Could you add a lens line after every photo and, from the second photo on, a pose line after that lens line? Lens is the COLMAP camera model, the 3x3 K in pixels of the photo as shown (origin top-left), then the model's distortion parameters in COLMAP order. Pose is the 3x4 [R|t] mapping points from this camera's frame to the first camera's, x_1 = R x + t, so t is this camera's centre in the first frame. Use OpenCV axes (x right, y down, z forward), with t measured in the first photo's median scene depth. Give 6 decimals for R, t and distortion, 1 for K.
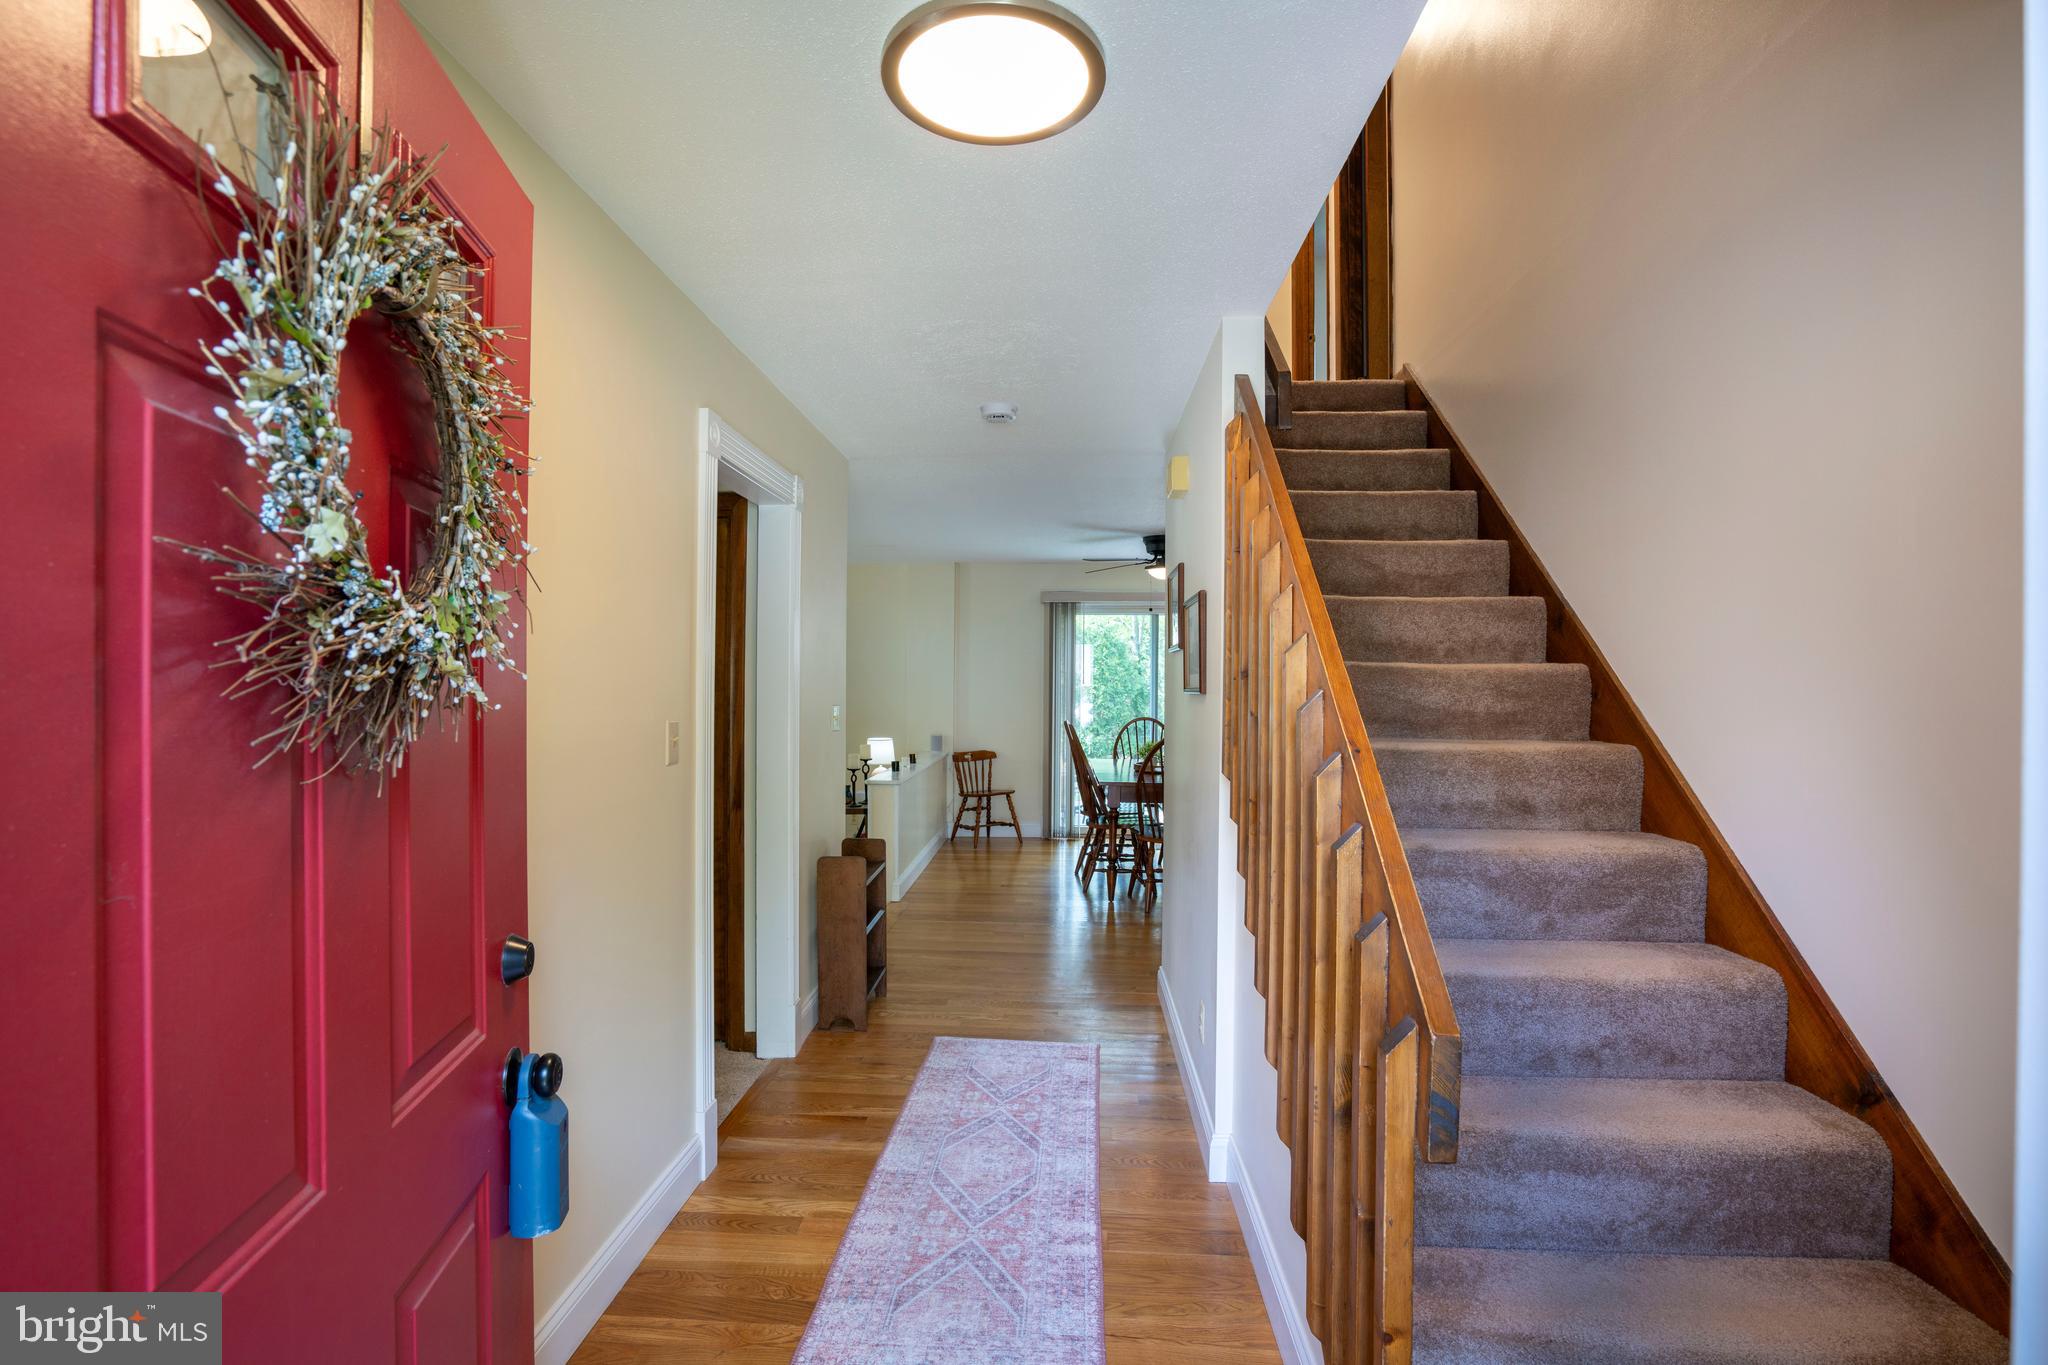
lens RADIAL K [[943.5, 0, 1027.7], [0, 943.5, 676.5], [0, 0, 1]] dist [-0.052869, 0.019021]
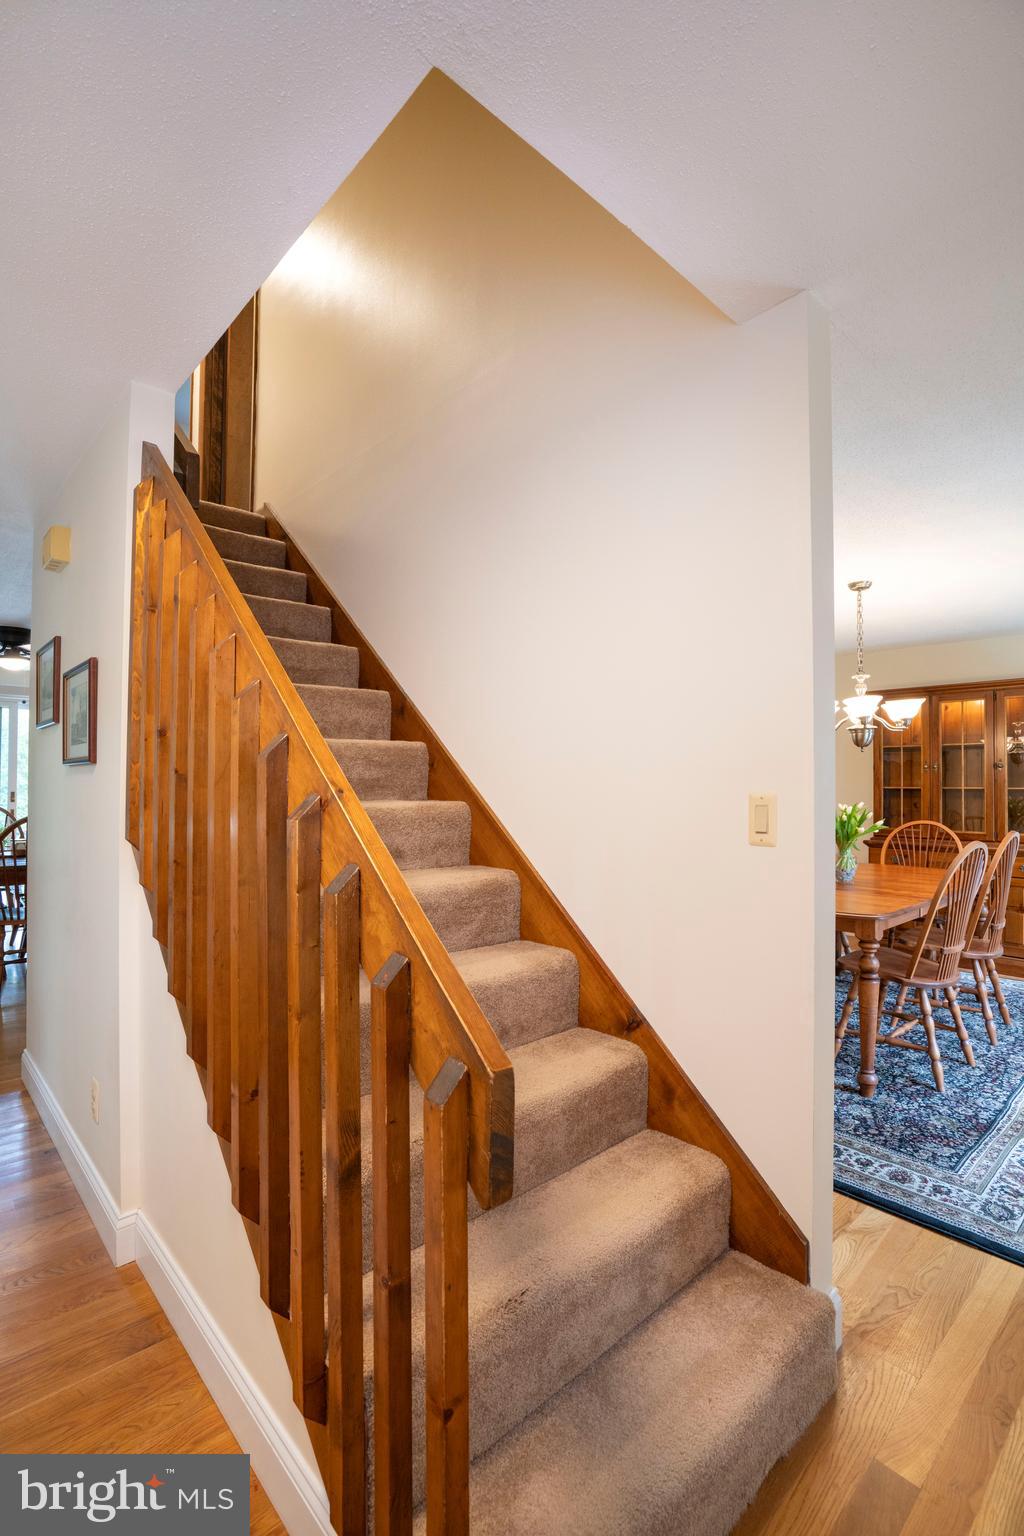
lens RADIAL K [[707.6, 0, 508.0], [0, 707.6, 771.5], [0, 0, 1]] dist [-0.052869, 0.019021]
pose [[0.703388, 0.007116, 0.710771, -0.033078], [-0.001969, 0.999966, -0.008062, 0.044737], [-0.710803, 0.004271, 0.703378, 0.263700]]
